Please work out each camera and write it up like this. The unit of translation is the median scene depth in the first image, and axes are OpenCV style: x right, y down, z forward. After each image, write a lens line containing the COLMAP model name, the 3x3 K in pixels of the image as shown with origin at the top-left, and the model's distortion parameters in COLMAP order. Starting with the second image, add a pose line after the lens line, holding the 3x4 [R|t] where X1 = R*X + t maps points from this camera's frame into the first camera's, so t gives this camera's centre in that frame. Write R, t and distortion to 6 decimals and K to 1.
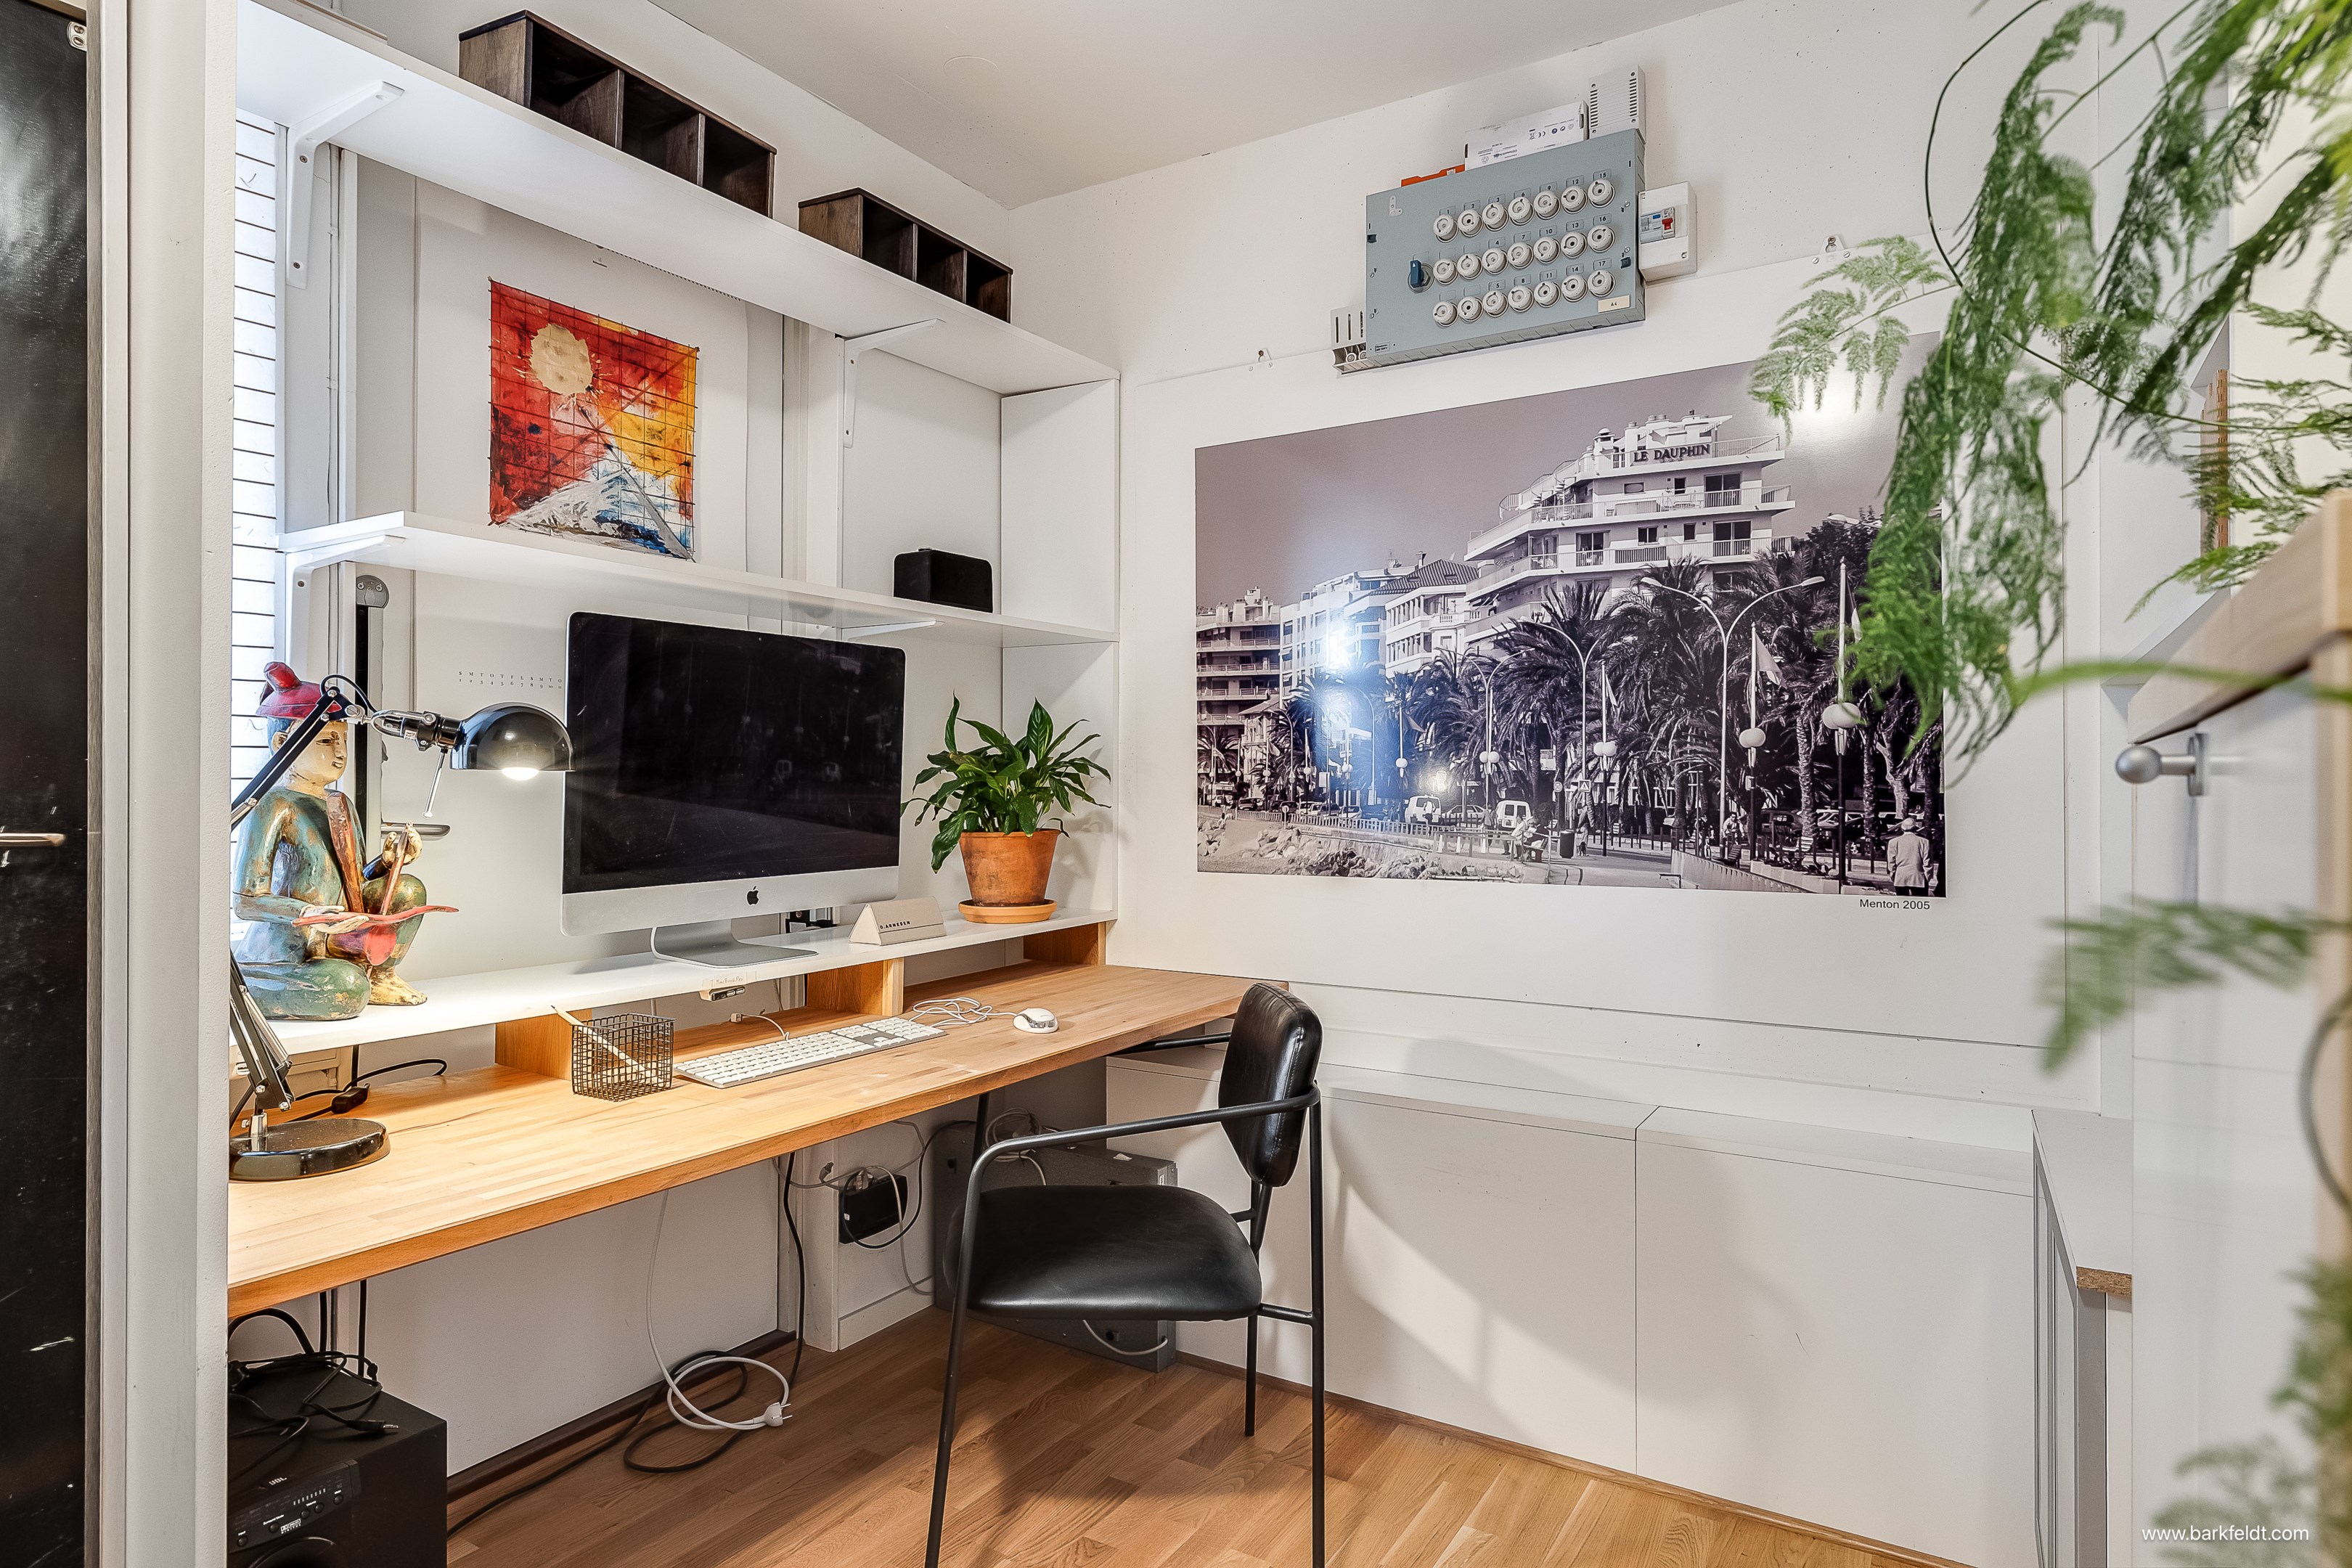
lens RADIAL K [[1310.7, 0, 1185.4], [0, 1310.7, 769.9], [0, 0, 1]] dist [-0.001950, -0.000785]
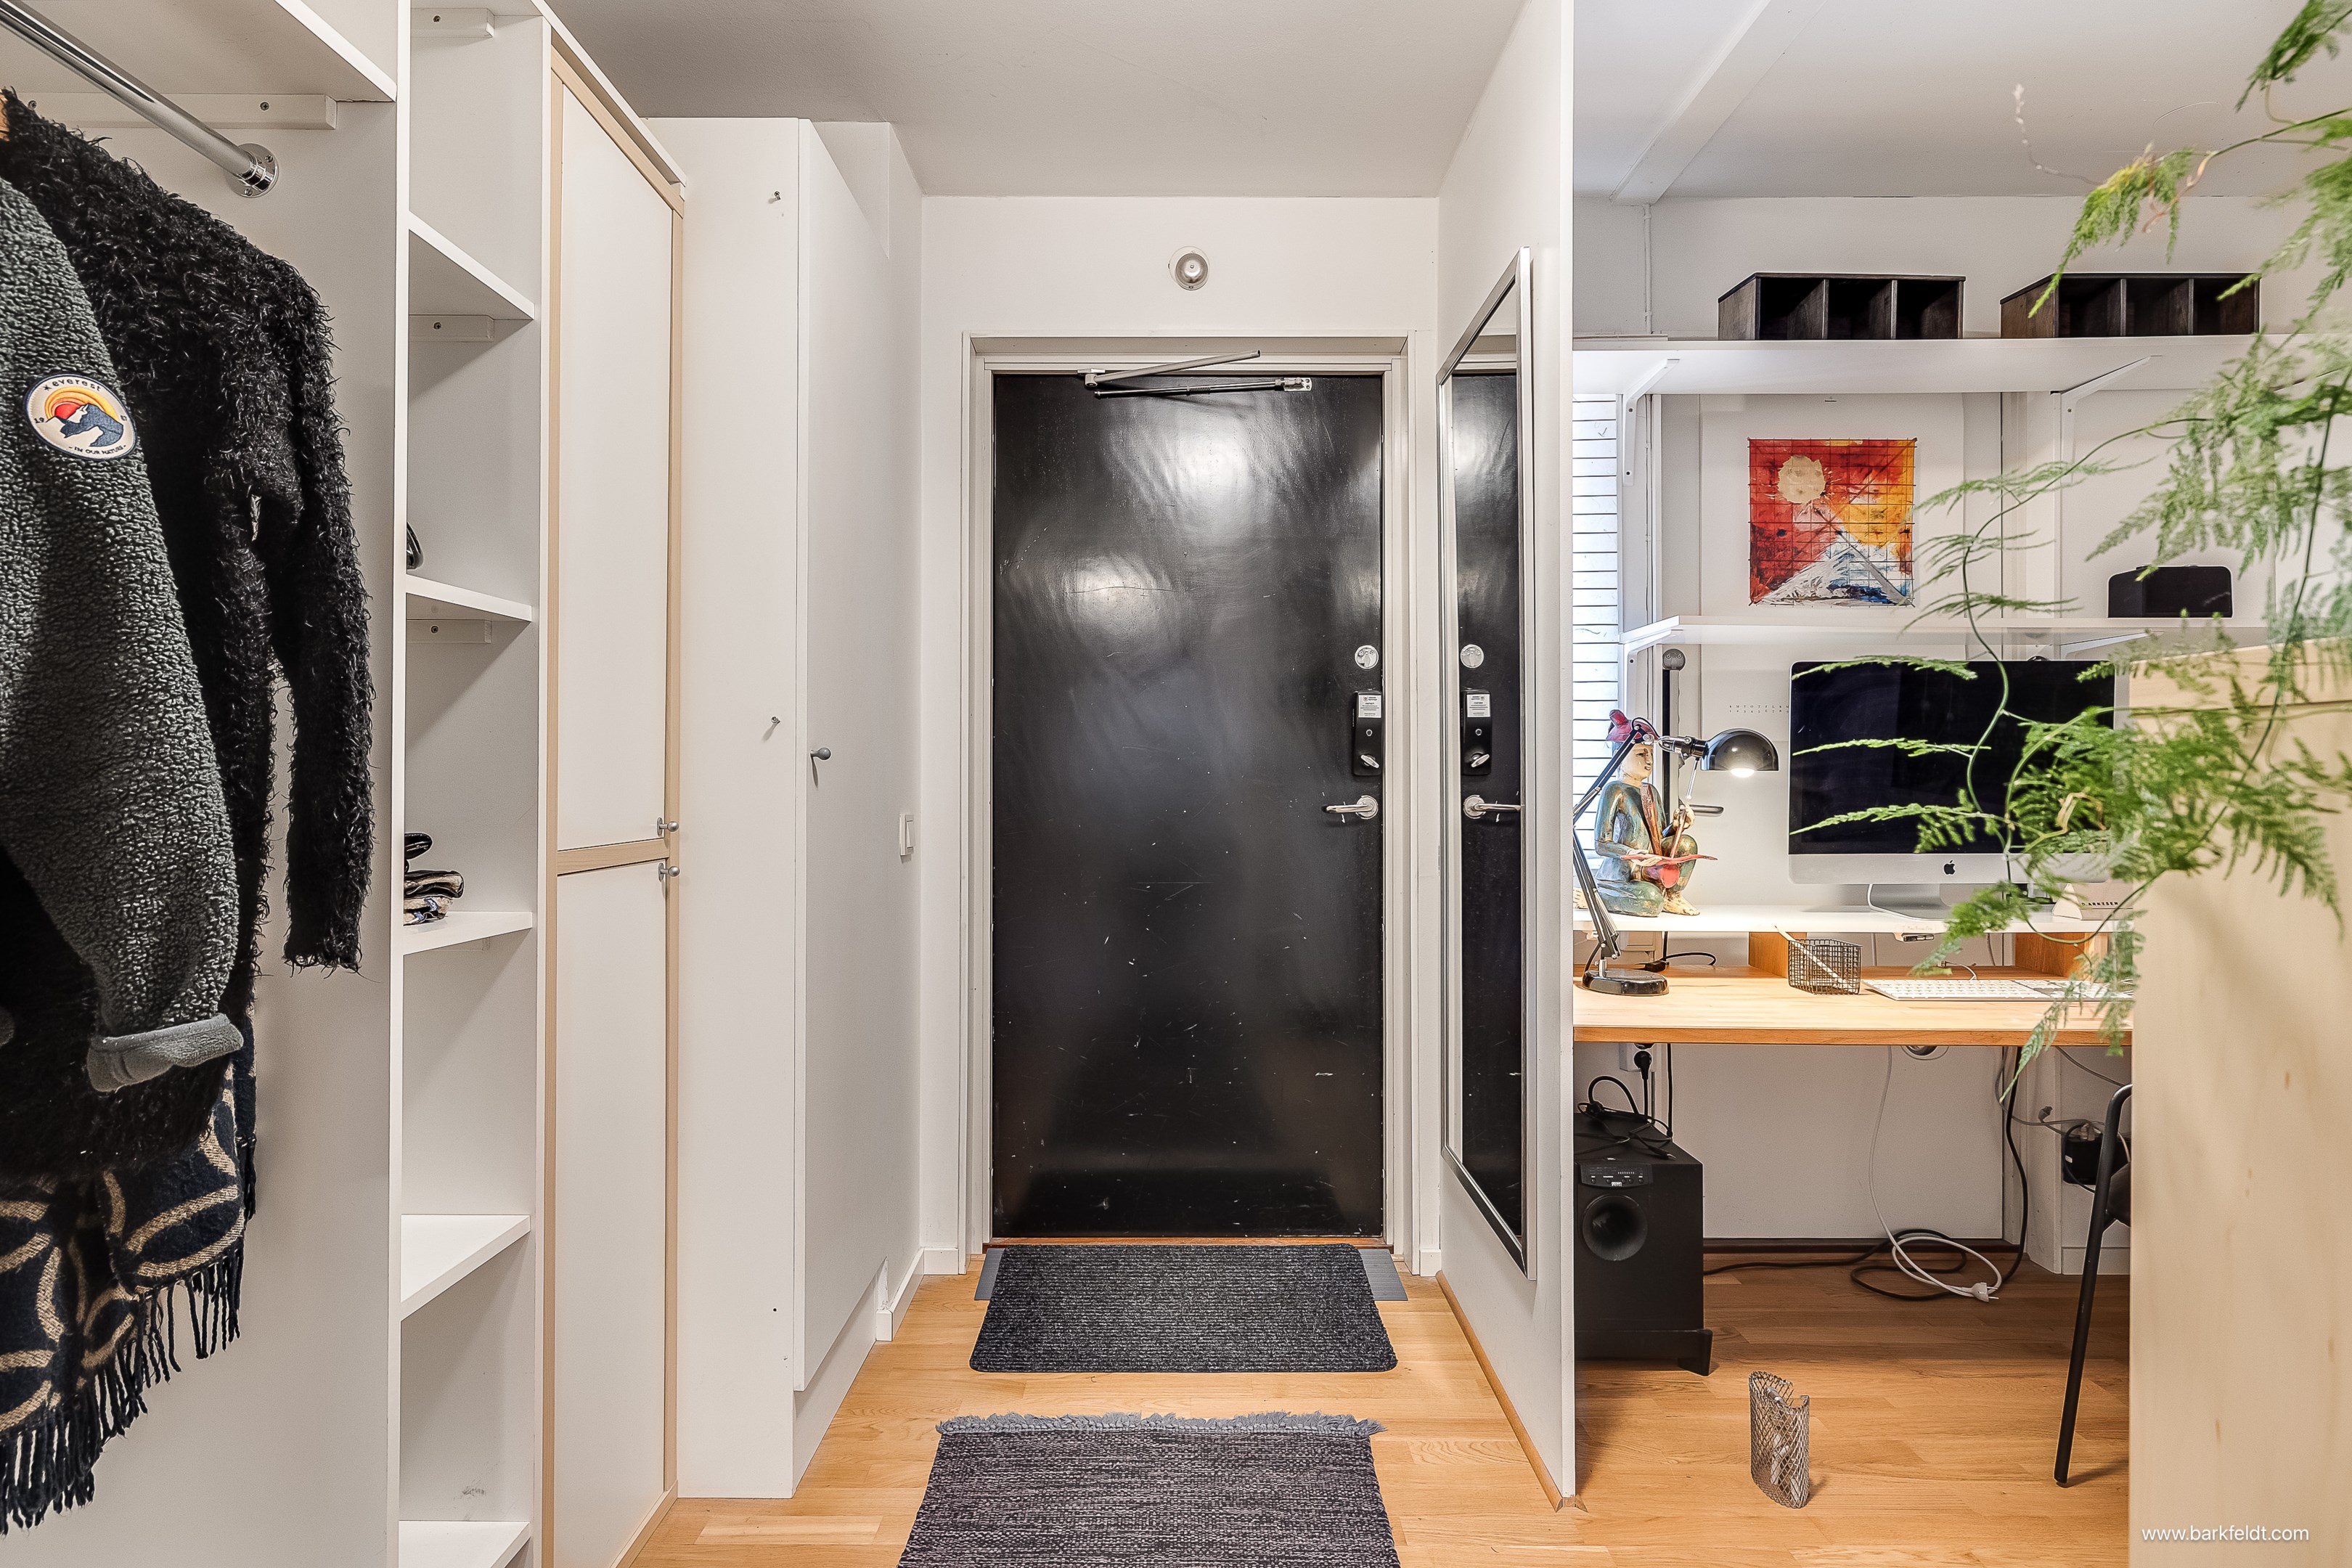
lens RADIAL K [[1144.8, 0, 1181.2], [0, 1144.8, 769.1], [0, 0, 1]] dist [0.000868, 0.000513]
pose [[0.528341, -0.006630, -0.849007, 0.223351], [0.005812, 0.999974, -0.004192, 0.000186], [0.849013, -0.002720, 0.528366, -0.226255]]
